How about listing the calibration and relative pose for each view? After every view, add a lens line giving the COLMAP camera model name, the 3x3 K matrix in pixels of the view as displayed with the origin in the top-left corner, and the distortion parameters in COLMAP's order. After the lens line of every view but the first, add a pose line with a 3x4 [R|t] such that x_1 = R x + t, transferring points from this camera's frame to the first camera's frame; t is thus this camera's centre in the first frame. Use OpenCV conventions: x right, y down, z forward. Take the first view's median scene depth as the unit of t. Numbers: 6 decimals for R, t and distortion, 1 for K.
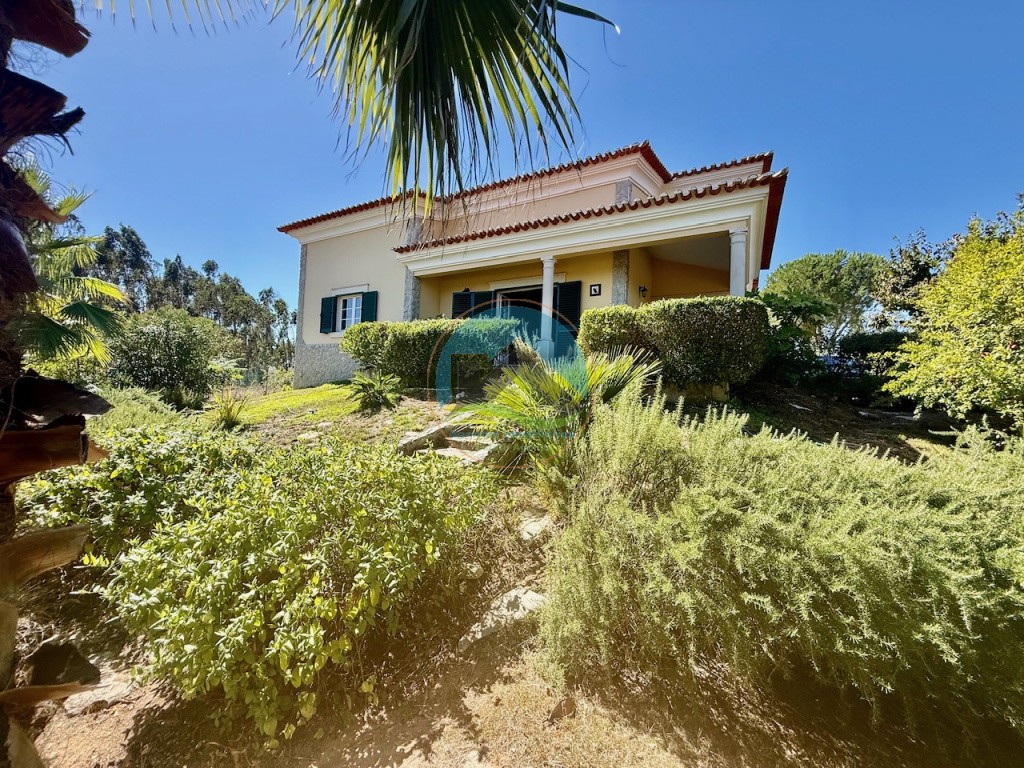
lens RADIAL K [[407.7, 0, 512.0], [0, 407.7, 384.0], [0, 0, 1]] dist [-0.001571, 0.000175]
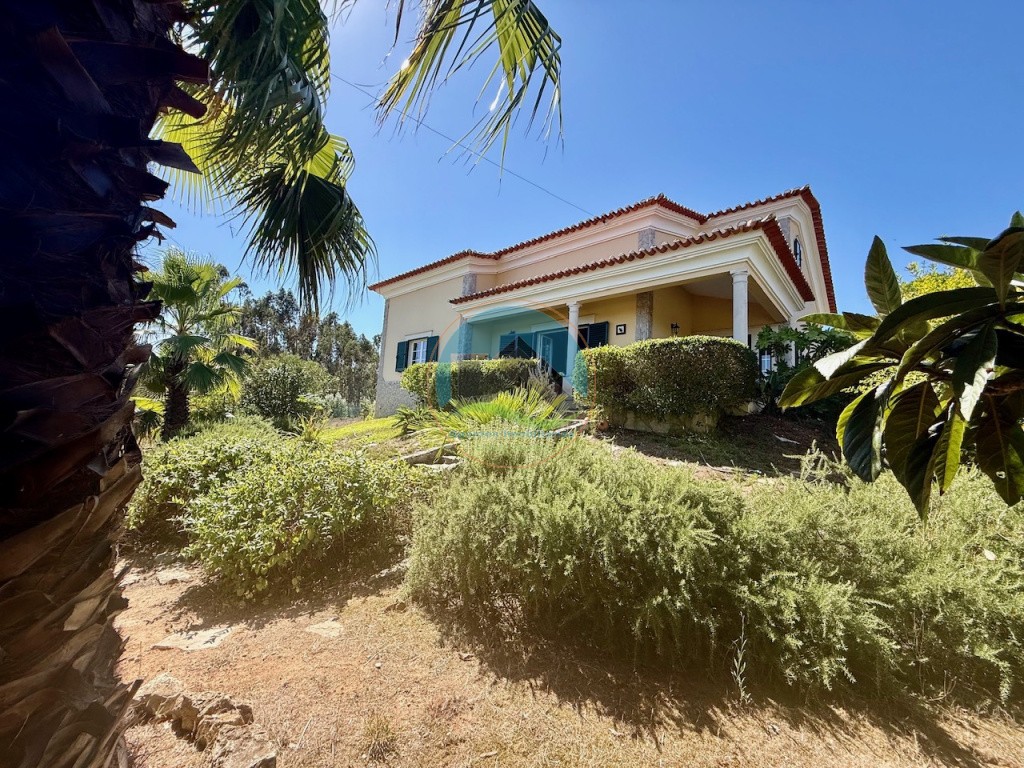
lens RADIAL K [[407.7, 0, 512.0], [0, 407.7, 384.0], [0, 0, 1]] dist [-0.001571, 0.000175]
pose [[0.974268, -0.006814, -0.225290, 0.166609], [-0.012324, 0.996437, -0.083432, 0.006574], [0.225056, 0.084061, 0.970713, -0.097009]]
